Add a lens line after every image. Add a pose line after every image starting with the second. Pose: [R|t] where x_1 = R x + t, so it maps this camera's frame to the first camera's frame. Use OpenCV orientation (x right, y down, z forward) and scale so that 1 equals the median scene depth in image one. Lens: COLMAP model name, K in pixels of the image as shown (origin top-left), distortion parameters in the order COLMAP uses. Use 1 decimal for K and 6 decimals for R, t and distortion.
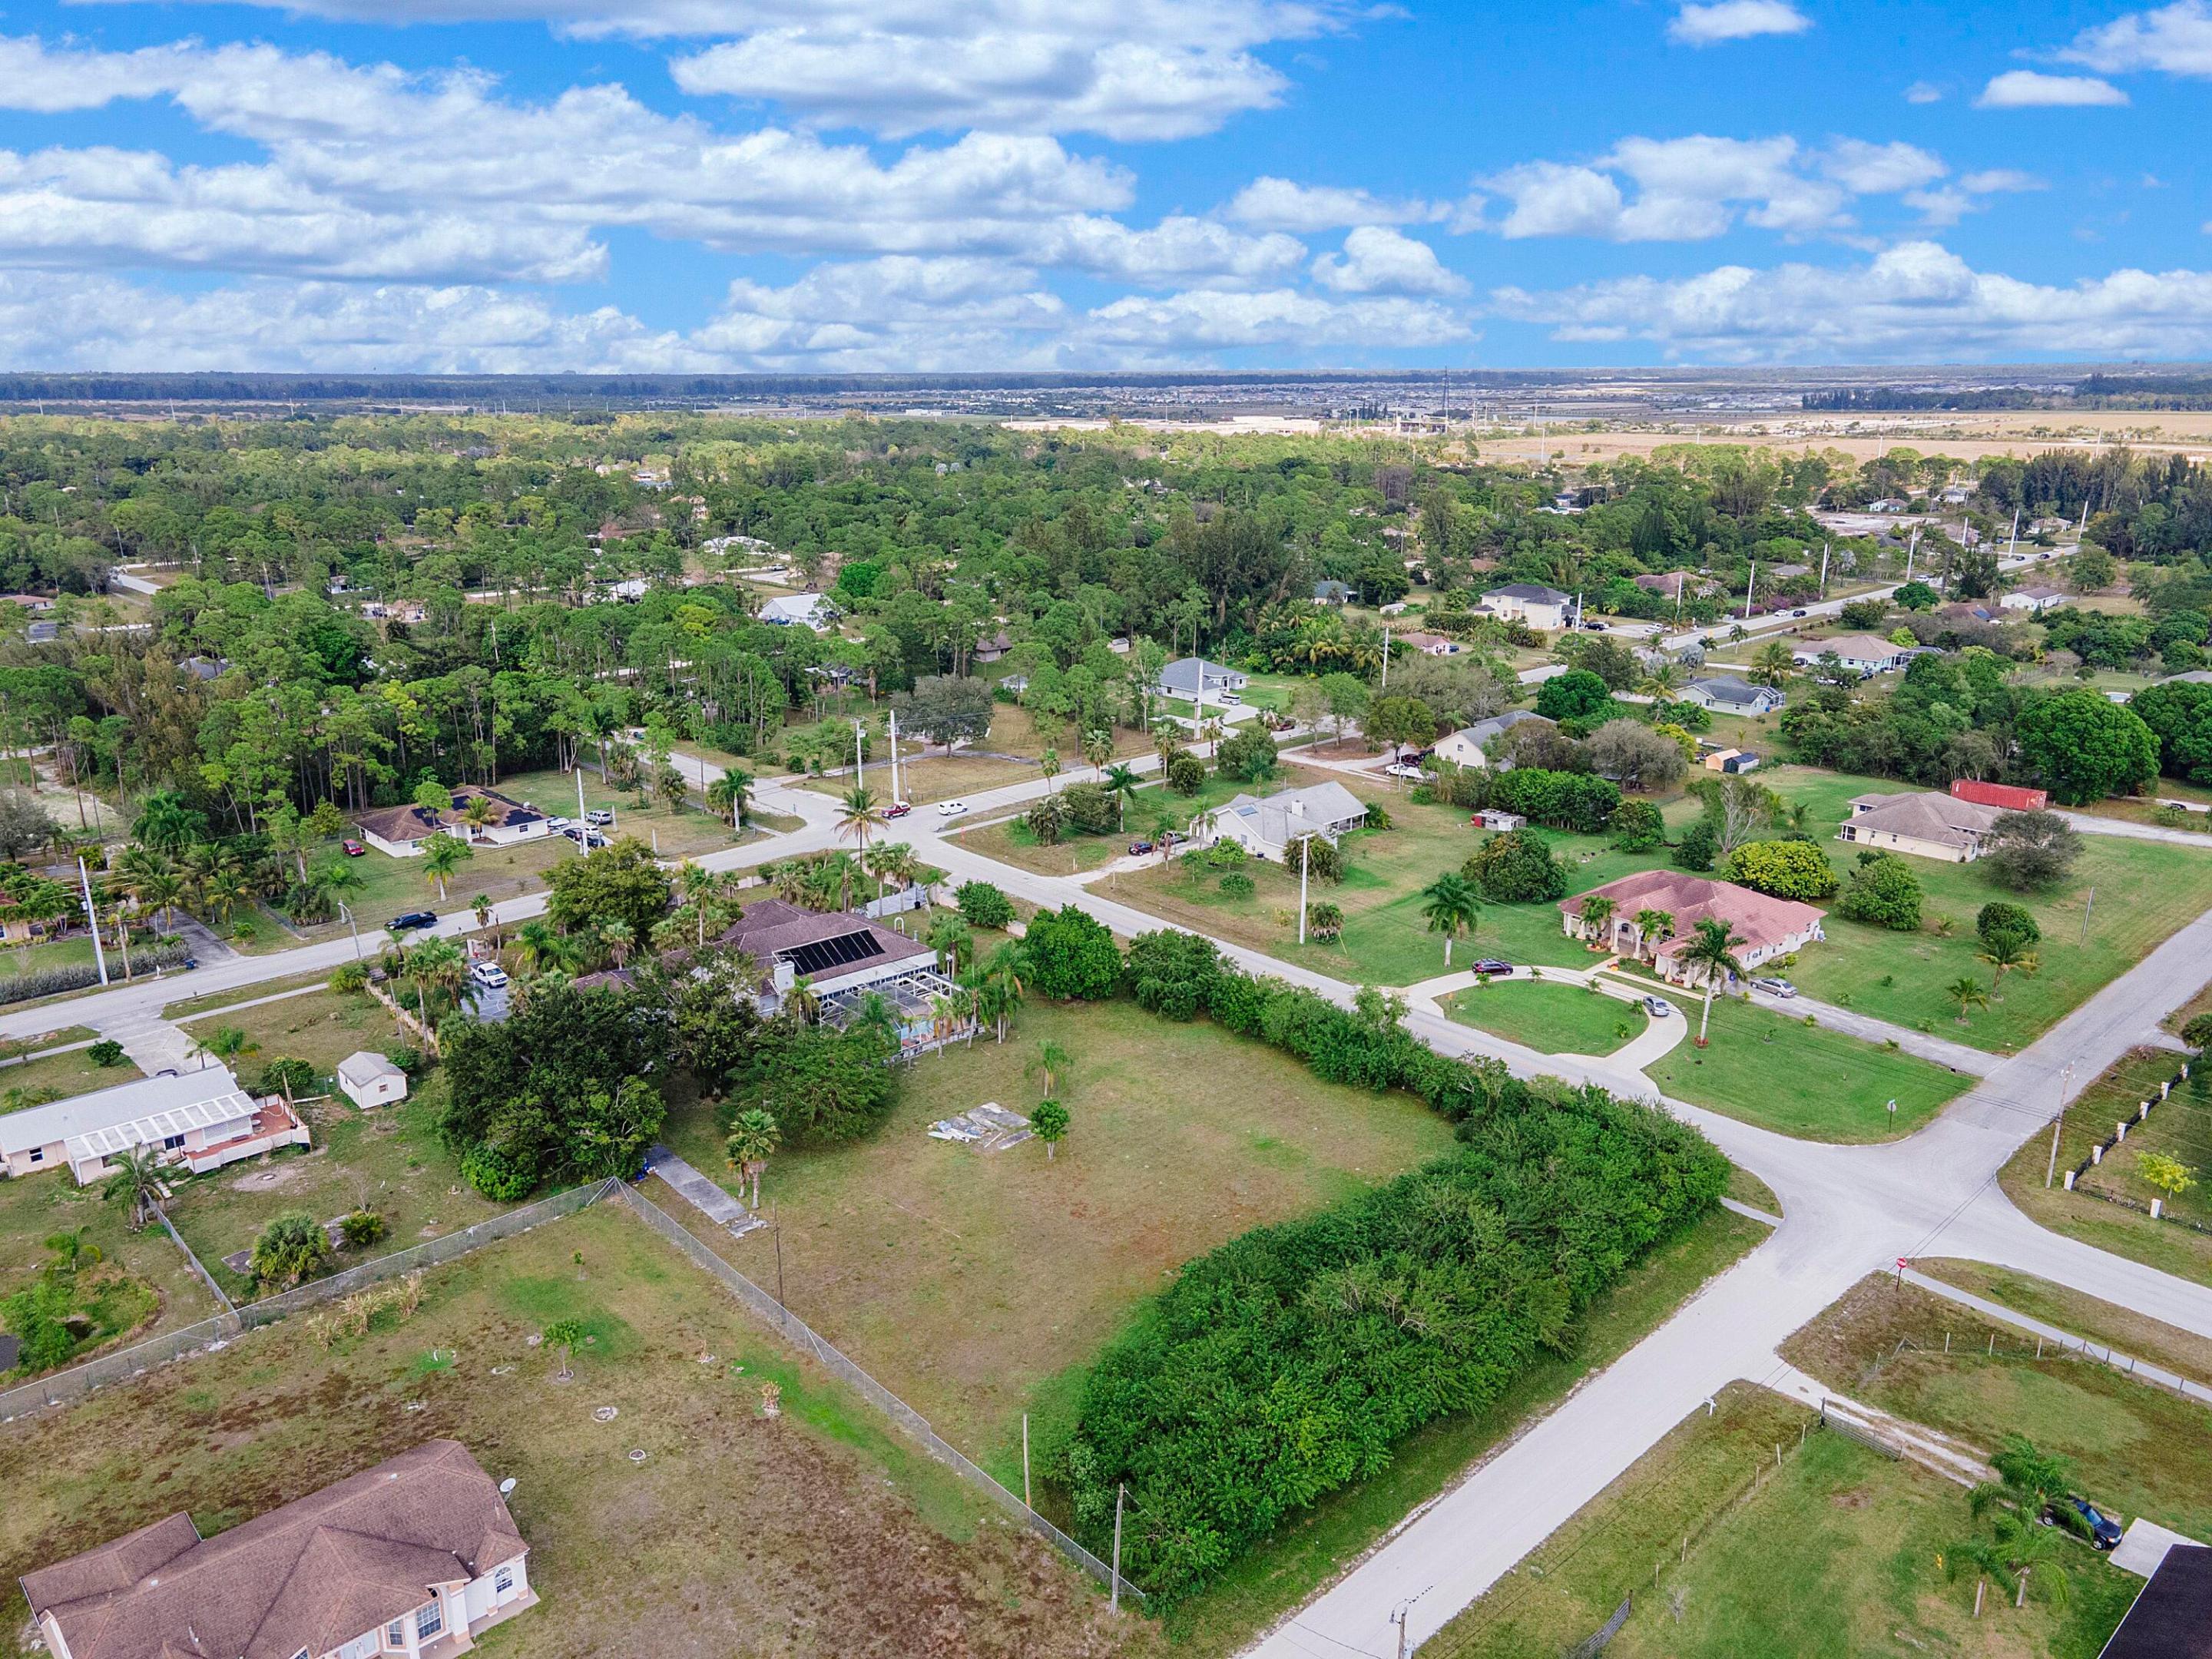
lens RADIAL K [[1611.4, 0, 1106.6], [0, 1611.4, 824.6], [0, 0, 1]] dist [0.029198, 0.032697]
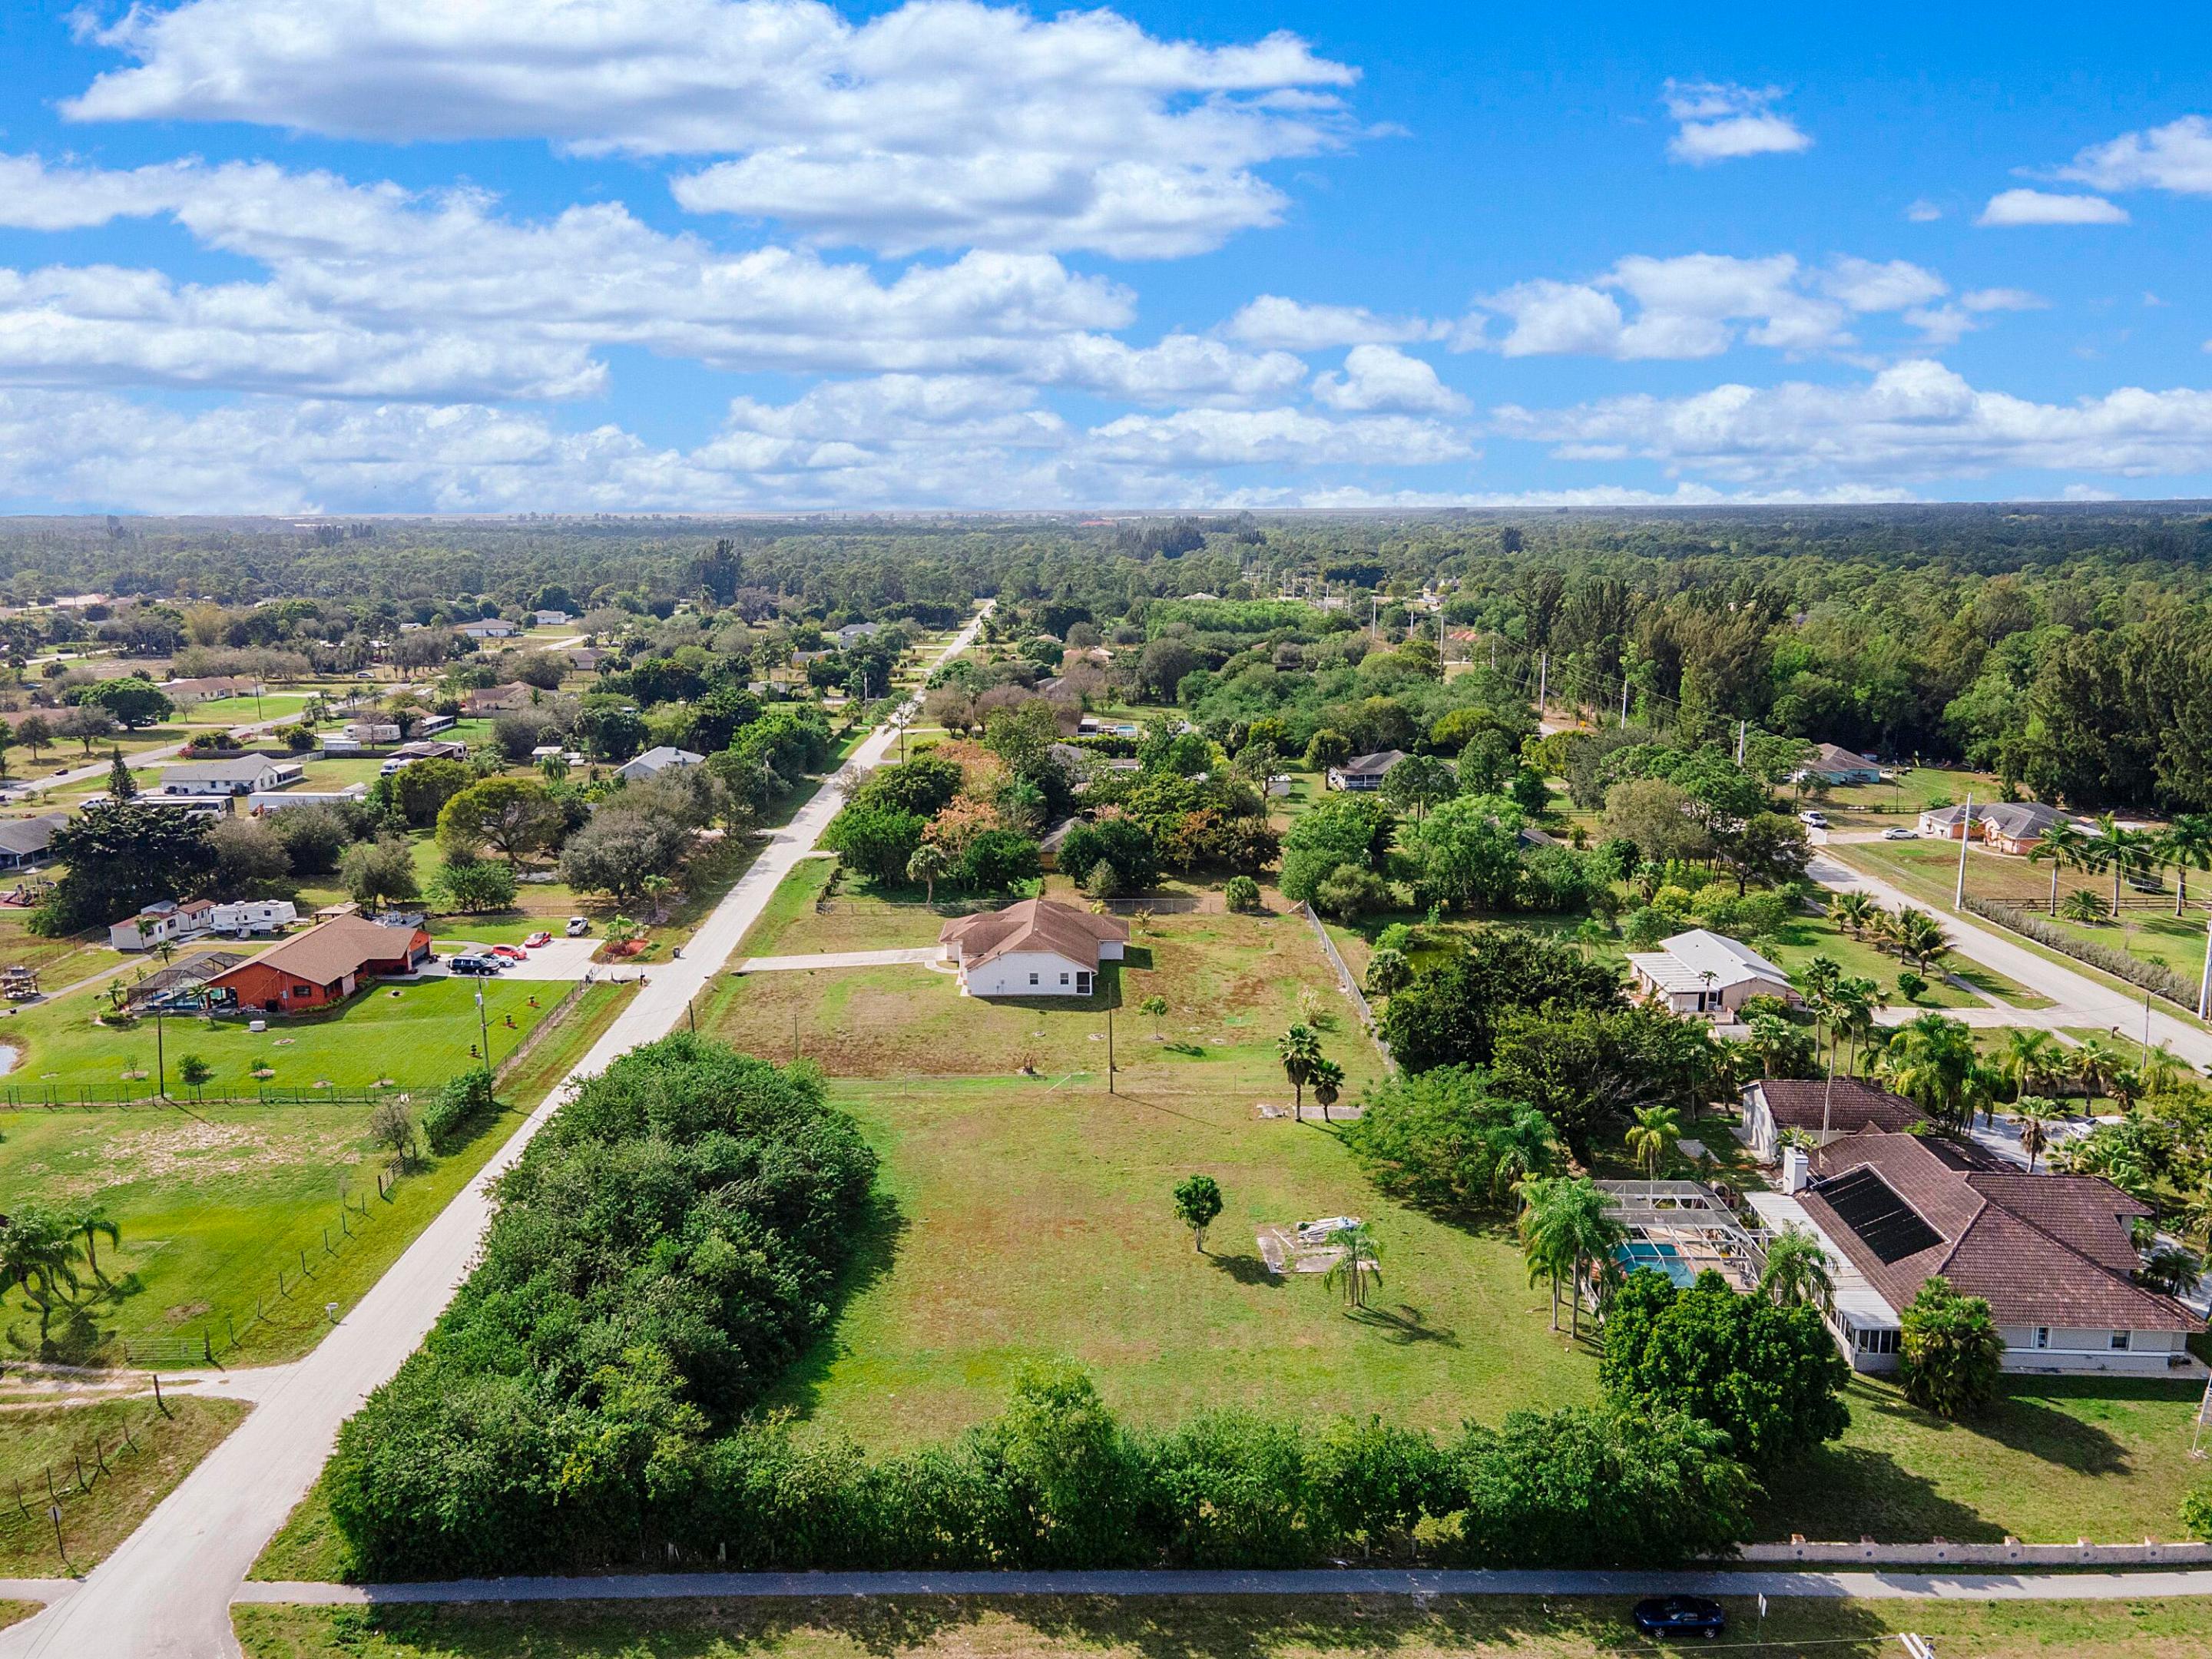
lens RADIAL K [[1620.5, 0, 1110.7], [0, 1620.5, 815.3], [0, 0, 1]] dist [0.031078, 0.004016]
pose [[-0.669192, 0.147453, -0.728313, 0.514311], [-0.200117, 0.908144, 0.367733, -0.258889], [0.715636, 0.391832, -0.578215, 1.260951]]
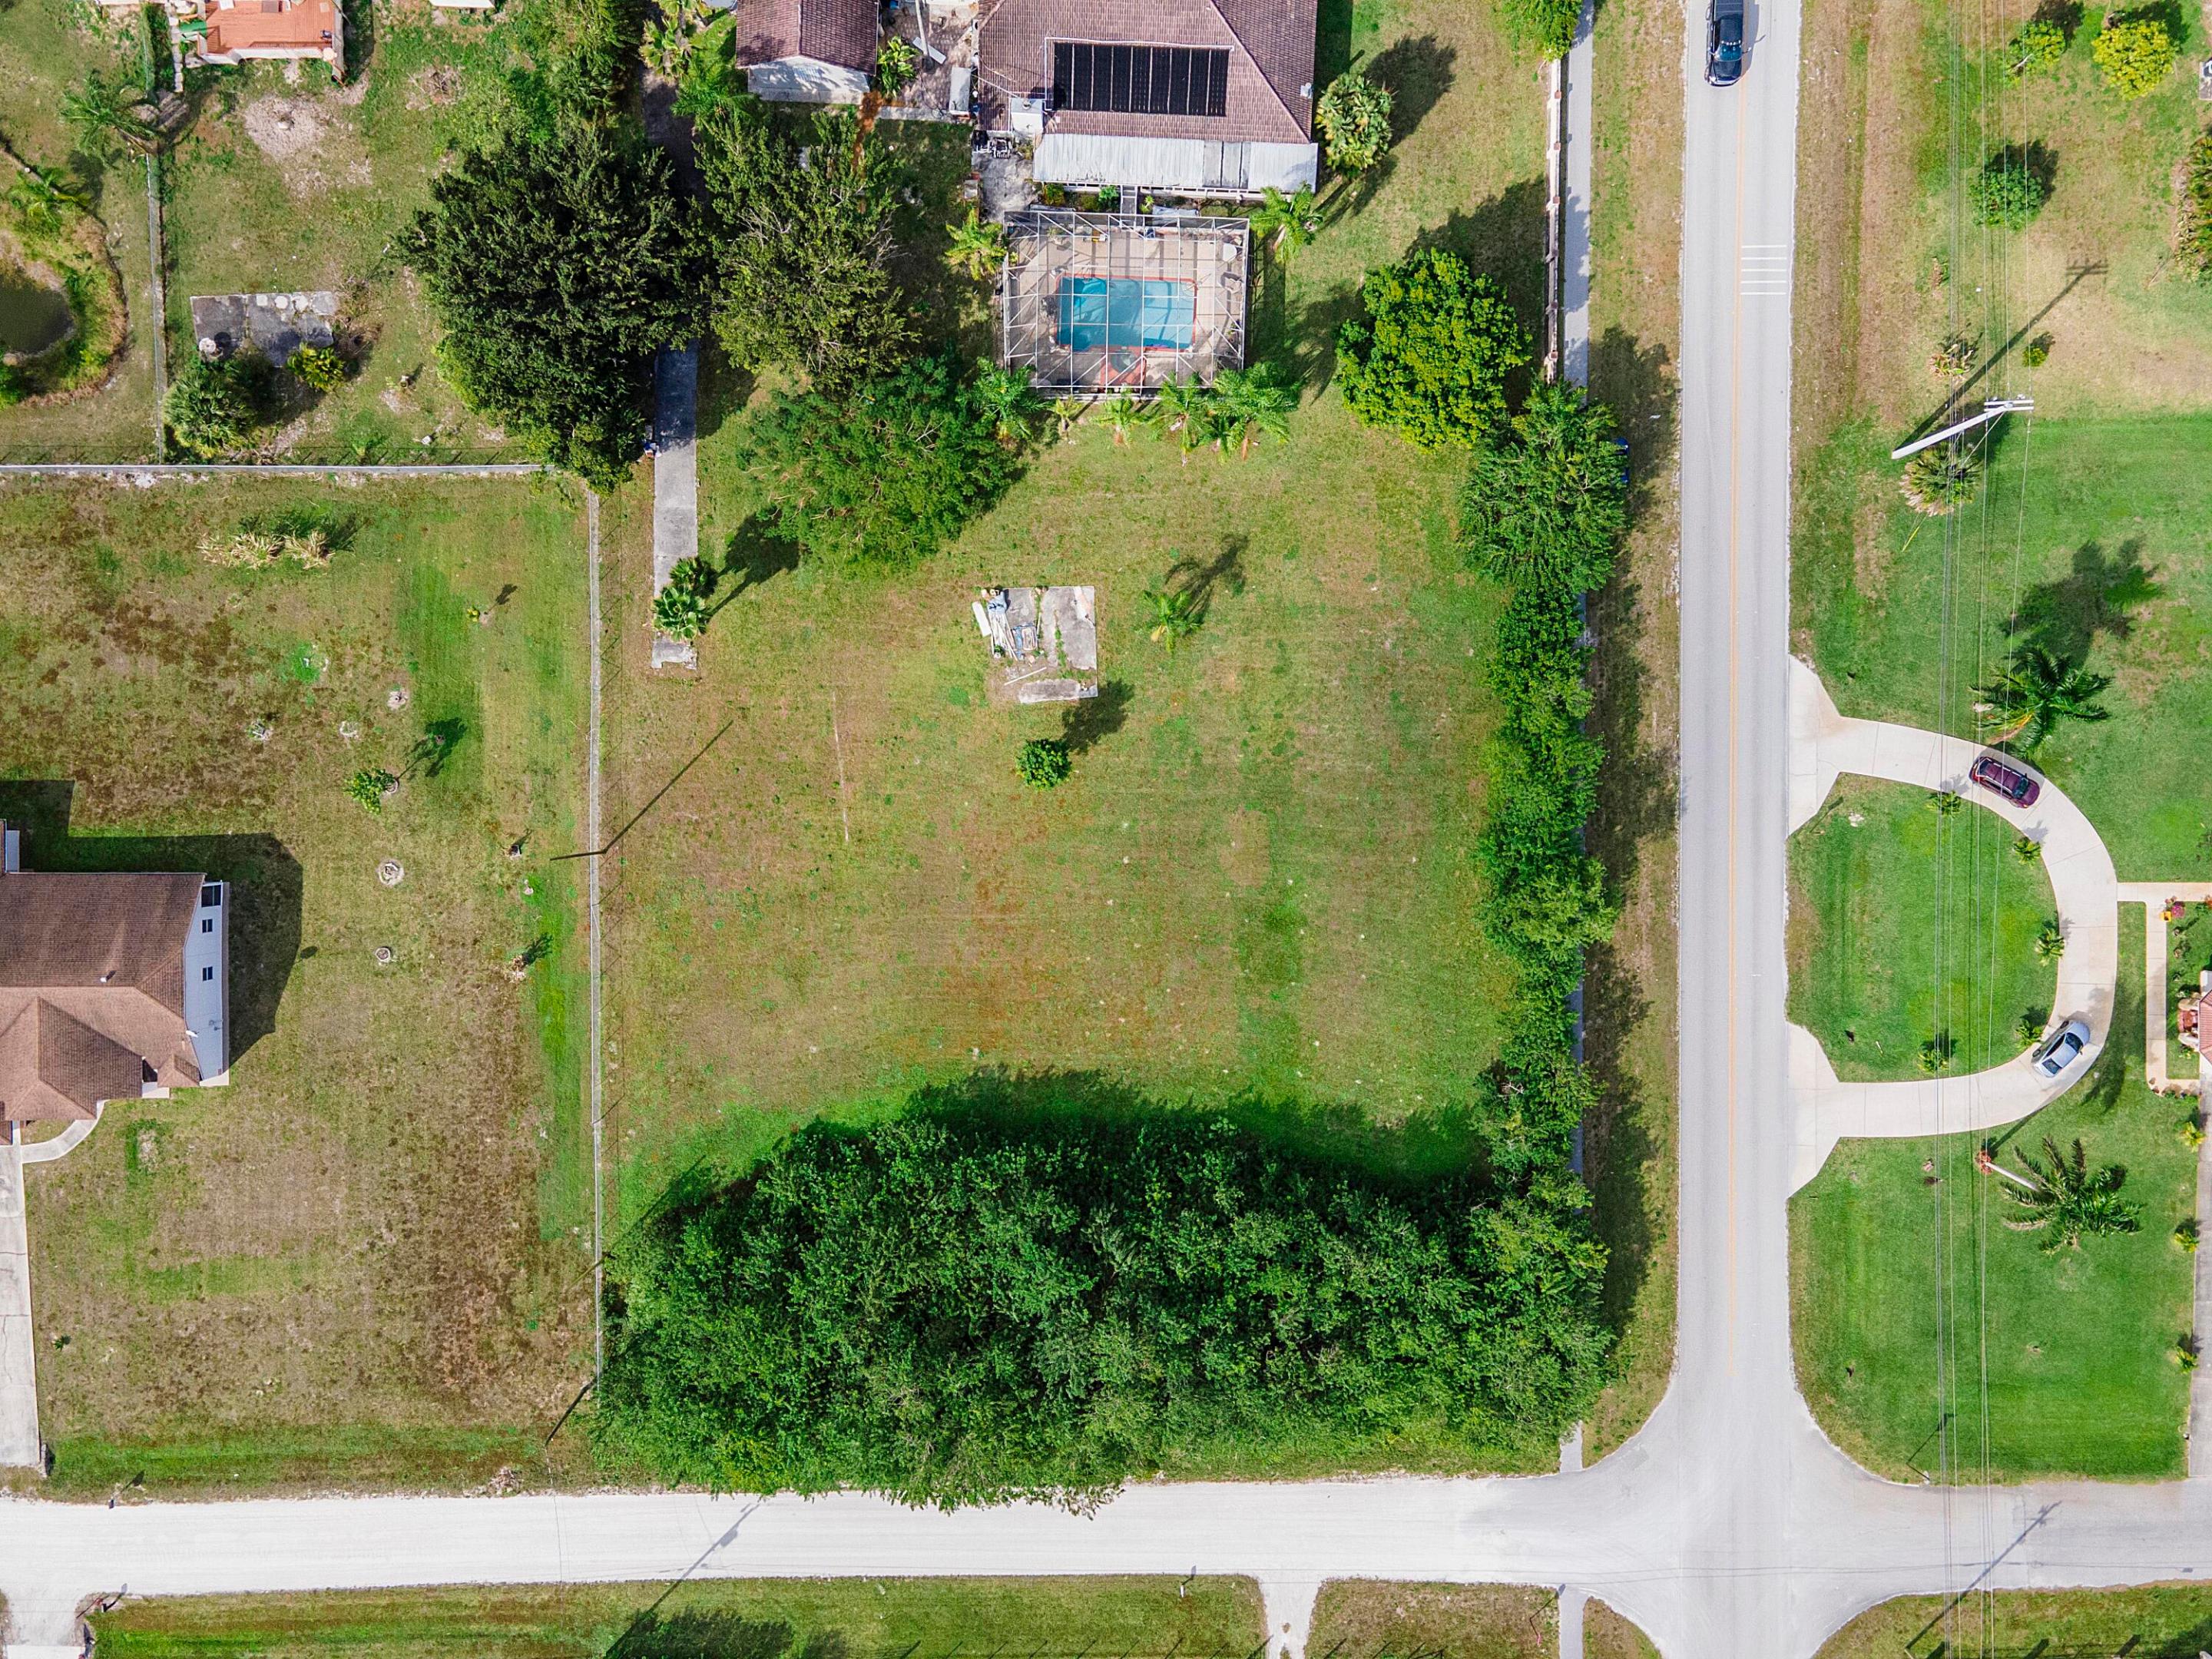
lens RADIAL K [[1611.4, 0, 1106.6], [0, 1611.4, 824.6], [0, 0, 1]] dist [0.029198, 0.032697]
pose [[0.740571, 0.671886, 0.011085, -0.002496], [-0.183184, 0.185984, 0.965326, -0.511762], [0.646527, -0.716923, 0.260813, 0.740595]]
